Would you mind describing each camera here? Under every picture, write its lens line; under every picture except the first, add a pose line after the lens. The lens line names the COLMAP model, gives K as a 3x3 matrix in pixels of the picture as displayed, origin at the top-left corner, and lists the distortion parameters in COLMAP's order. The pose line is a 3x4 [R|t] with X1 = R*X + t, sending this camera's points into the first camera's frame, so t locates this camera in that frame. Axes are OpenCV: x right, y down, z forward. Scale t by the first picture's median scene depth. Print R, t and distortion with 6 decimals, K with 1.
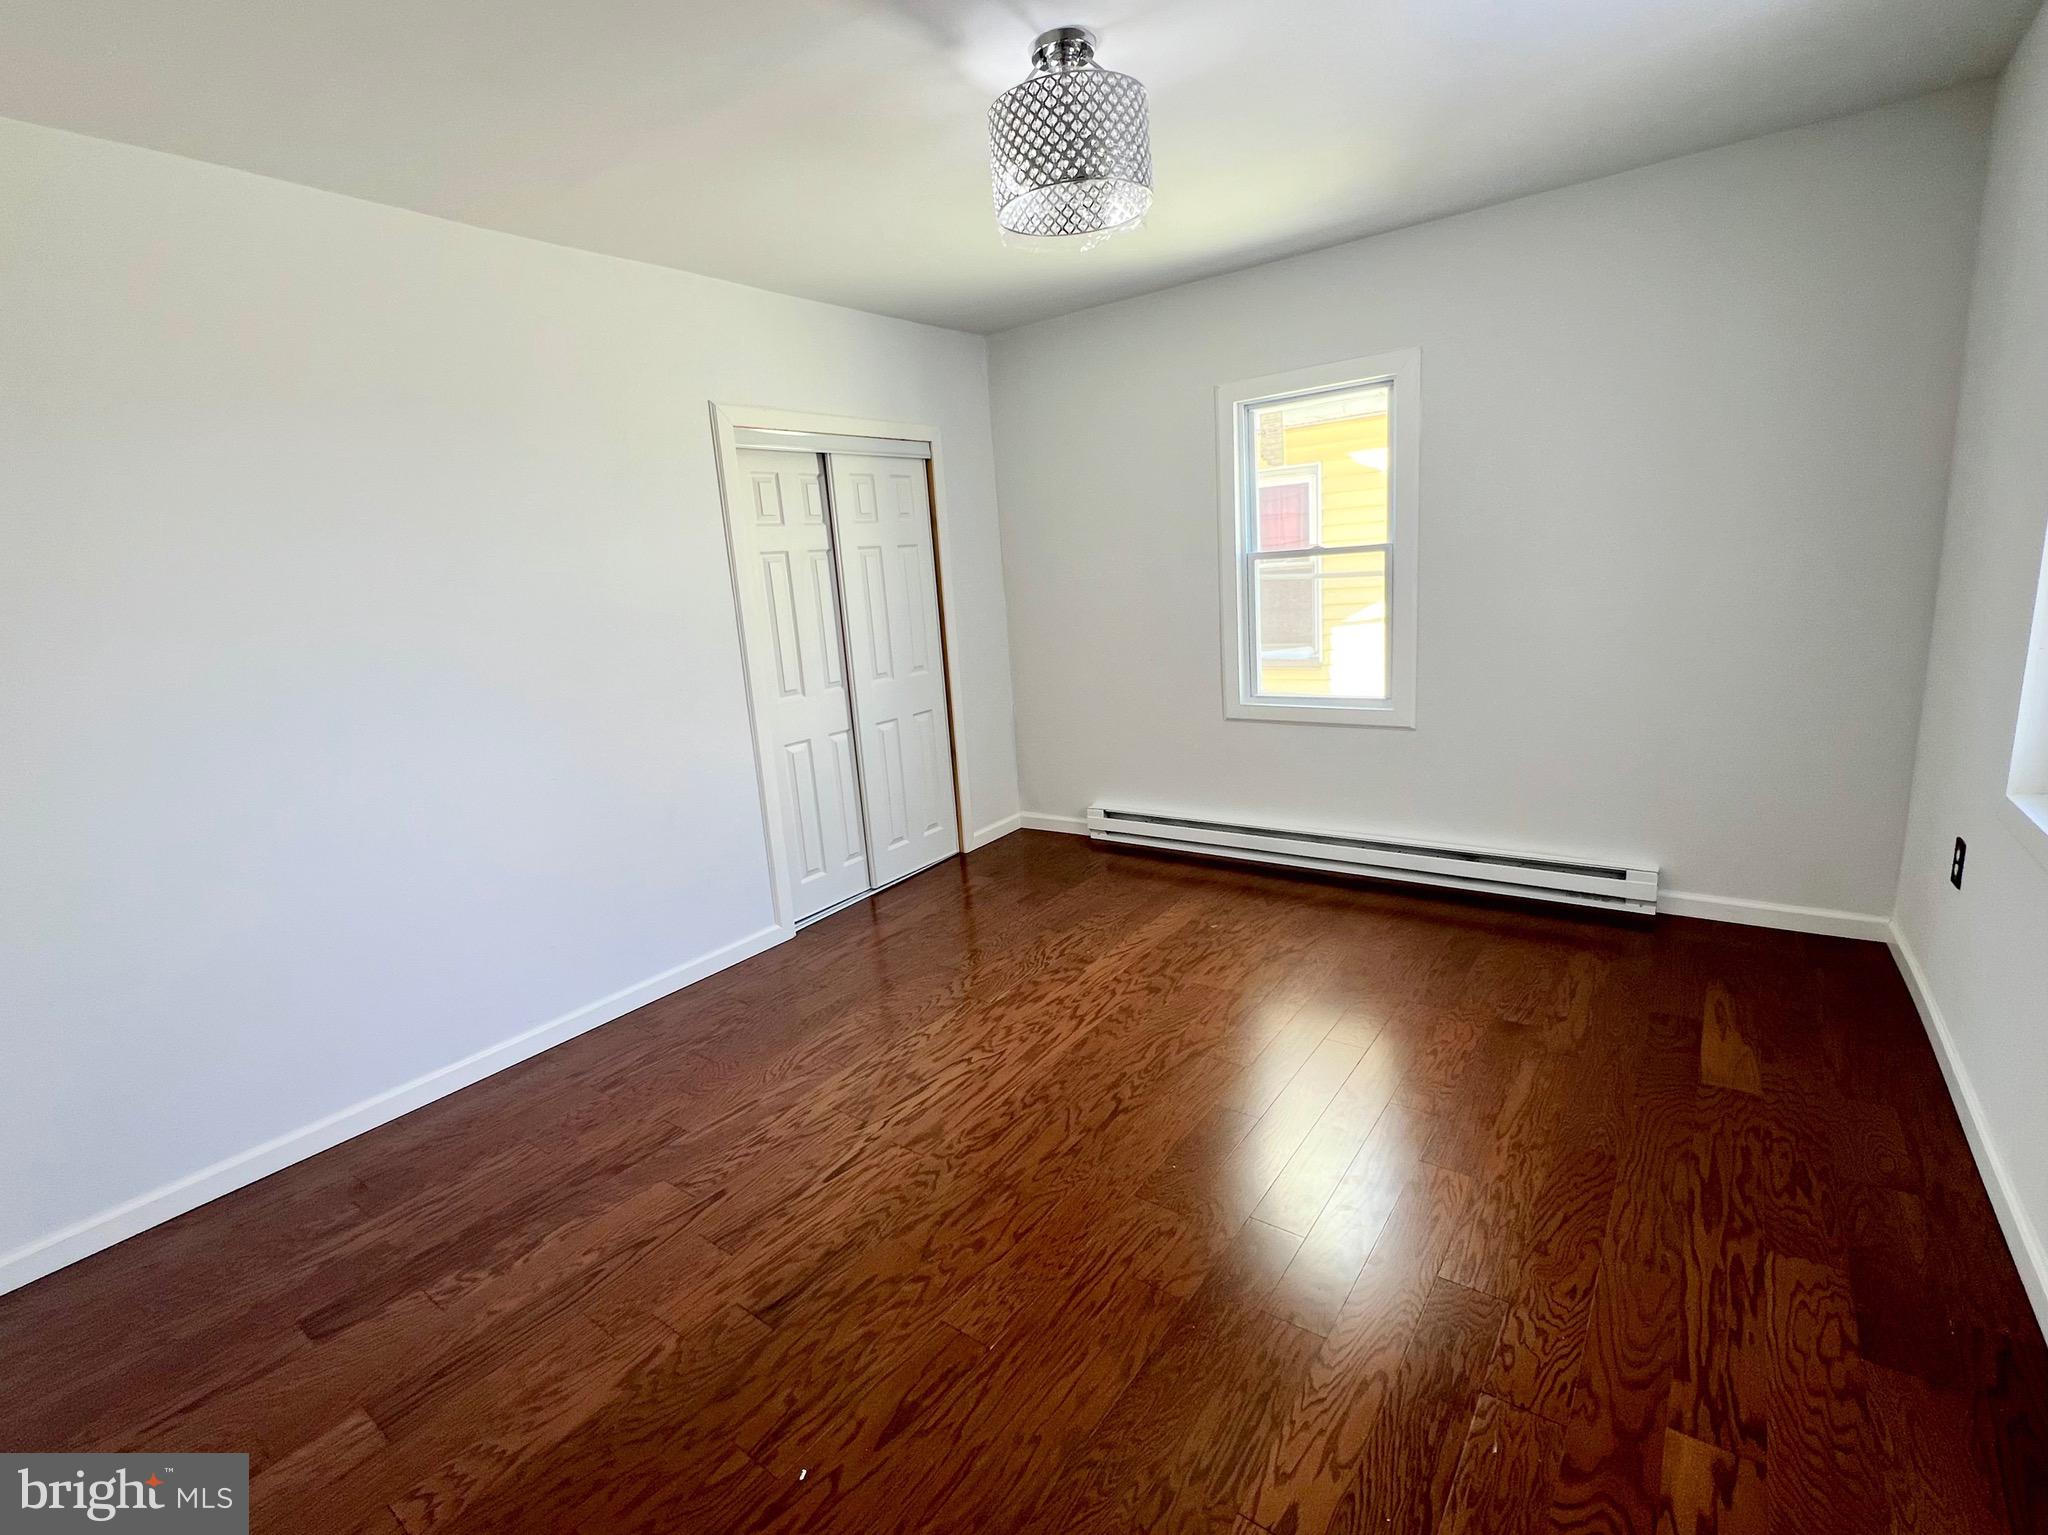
lens RADIAL K [[920.1, 0, 1024.0], [0, 920.1, 767.5], [0, 0, 1]] dist [0.001167, 0.000100]
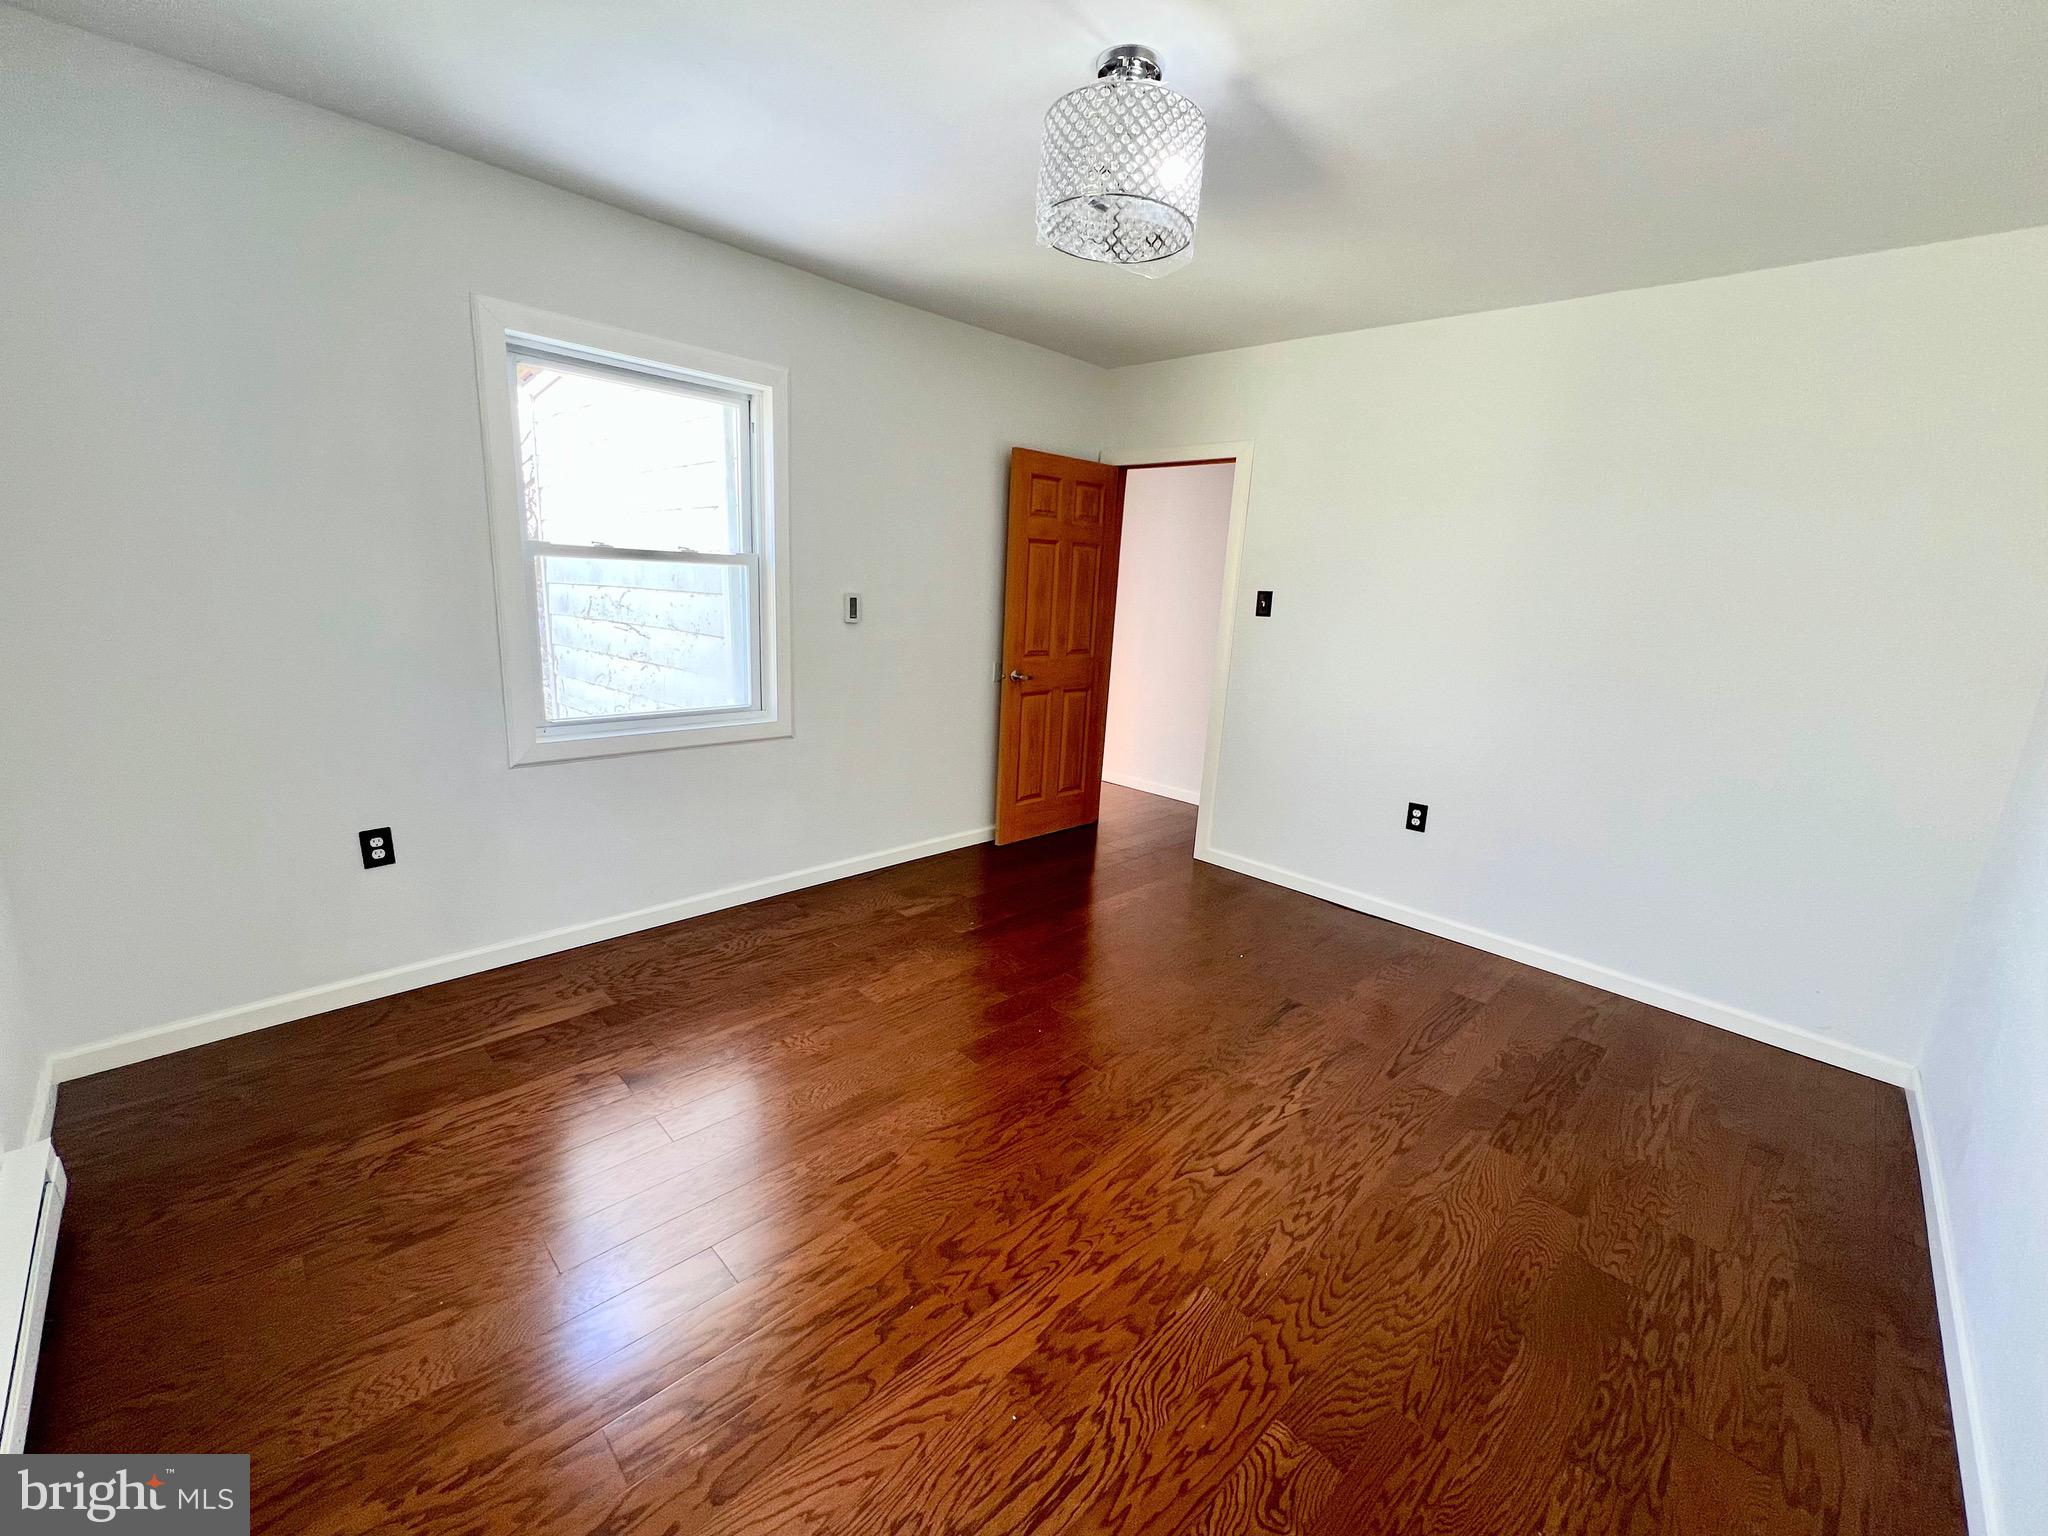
lens RADIAL K [[825.2, 0, 1024.0], [0, 825.2, 768.0], [0, 0, 1]] dist [0.001759, 0.000126]
pose [[-0.988901, -0.013710, 0.147943, 0.008974], [0.049673, 0.907930, 0.416168, -0.355674], [-0.140027, 0.418898, -0.897172, 1.598814]]
